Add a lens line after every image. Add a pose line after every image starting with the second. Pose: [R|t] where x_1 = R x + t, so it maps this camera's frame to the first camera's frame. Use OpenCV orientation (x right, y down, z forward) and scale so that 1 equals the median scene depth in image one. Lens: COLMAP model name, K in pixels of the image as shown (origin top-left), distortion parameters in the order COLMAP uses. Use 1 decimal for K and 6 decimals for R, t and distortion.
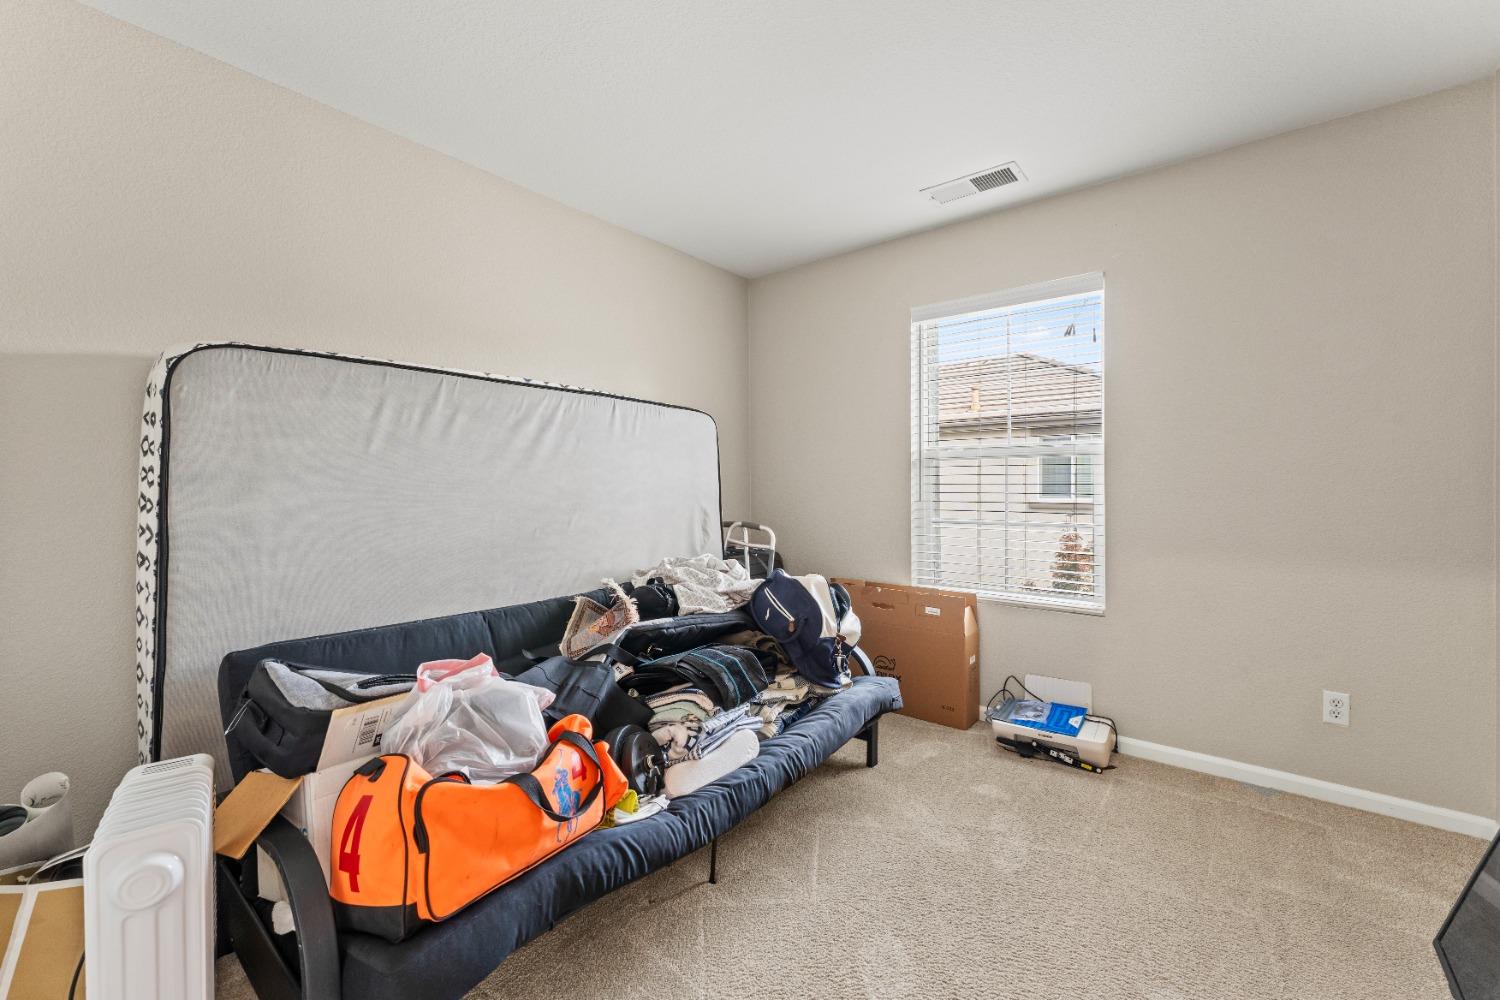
lens RADIAL K [[609.7, 0, 754.5], [0, 609.7, 493.2], [0, 0, 1]] dist [-0.001737, 0.000314]
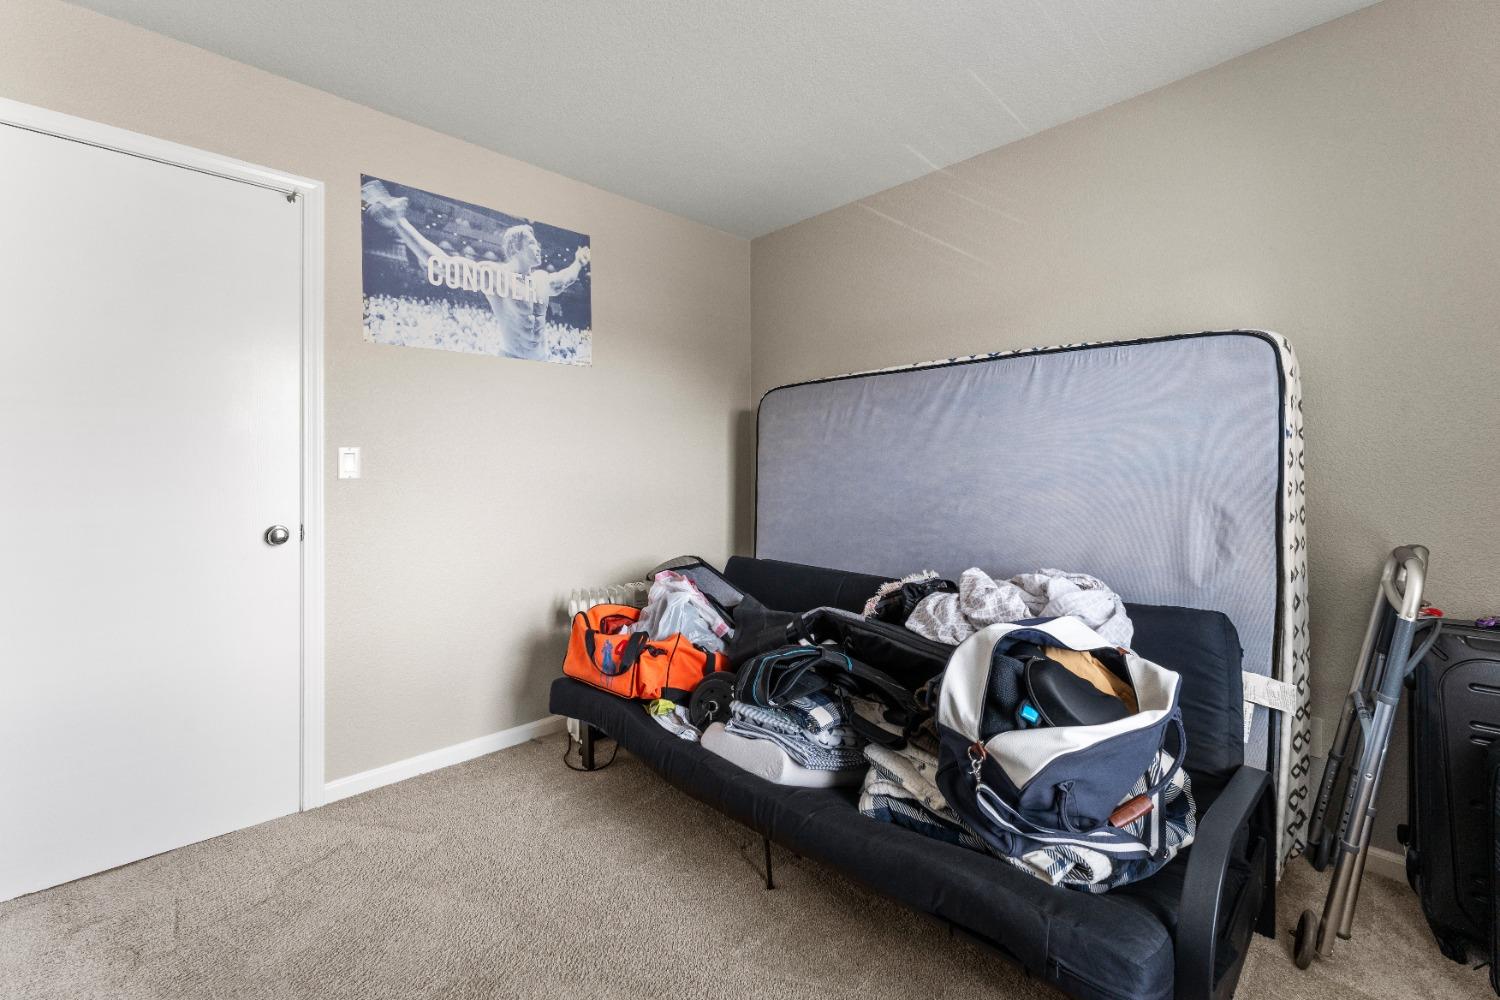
lens RADIAL K [[609.7, 0, 753.3], [0, 609.7, 486.3], [0, 0, 1]] dist [-0.001737, 0.000314]
pose [[-0.133719, 0.020100, -0.990815, 0.660791], [-0.021926, 0.999490, 0.023235, 0.001862], [0.990777, 0.024831, -0.133210, 0.839234]]
